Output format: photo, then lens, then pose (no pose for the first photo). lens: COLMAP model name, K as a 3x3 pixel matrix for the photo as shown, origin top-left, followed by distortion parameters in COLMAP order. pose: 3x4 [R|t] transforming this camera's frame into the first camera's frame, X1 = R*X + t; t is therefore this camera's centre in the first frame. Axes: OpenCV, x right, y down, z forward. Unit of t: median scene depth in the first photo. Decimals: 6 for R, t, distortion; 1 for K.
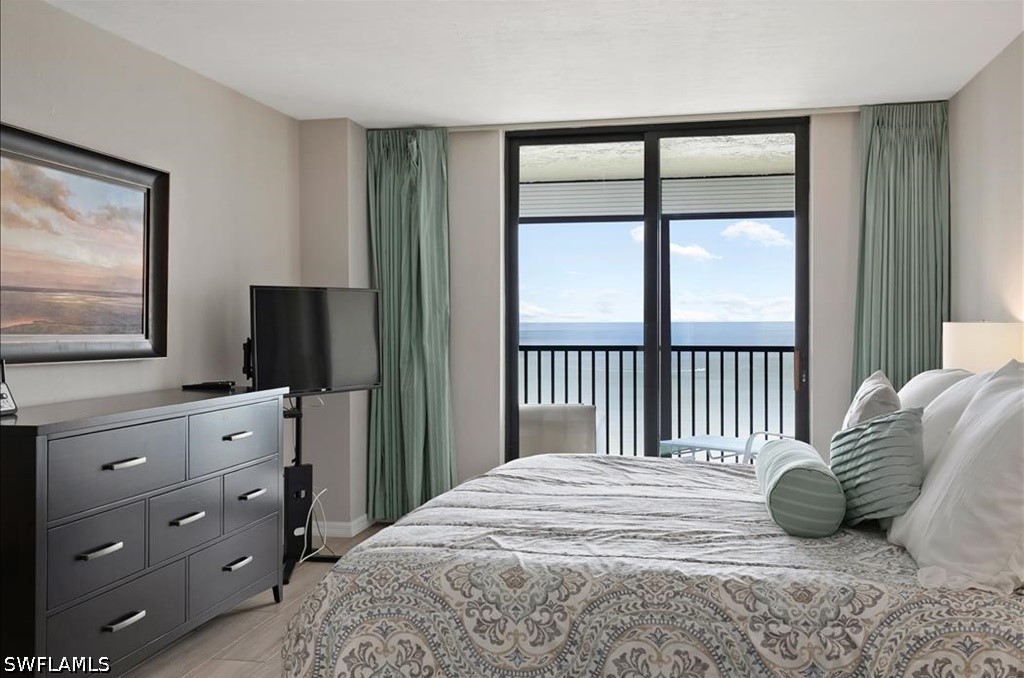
lens RADIAL K [[936.3, 0, 512.0], [0, 936.3, 339.0], [0, 0, 1]] dist [0.034657, 0.000560]
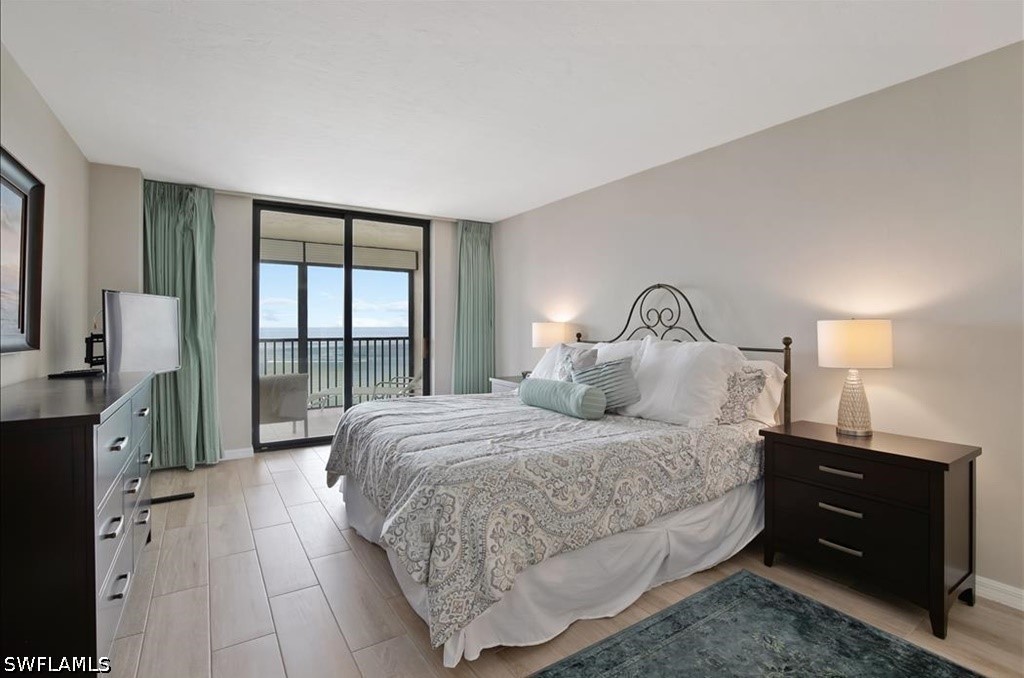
lens RADIAL K [[477.7, 0, 516.2], [0, 477.7, 321.0], [0, 0, 1]] dist [-0.027265, -0.000005]
pose [[0.712002, 0.007892, 0.702133, -0.353280], [0.013381, 0.999603, -0.024806, 0.006238], [-0.702050, 0.027057, 0.711613, 0.213799]]
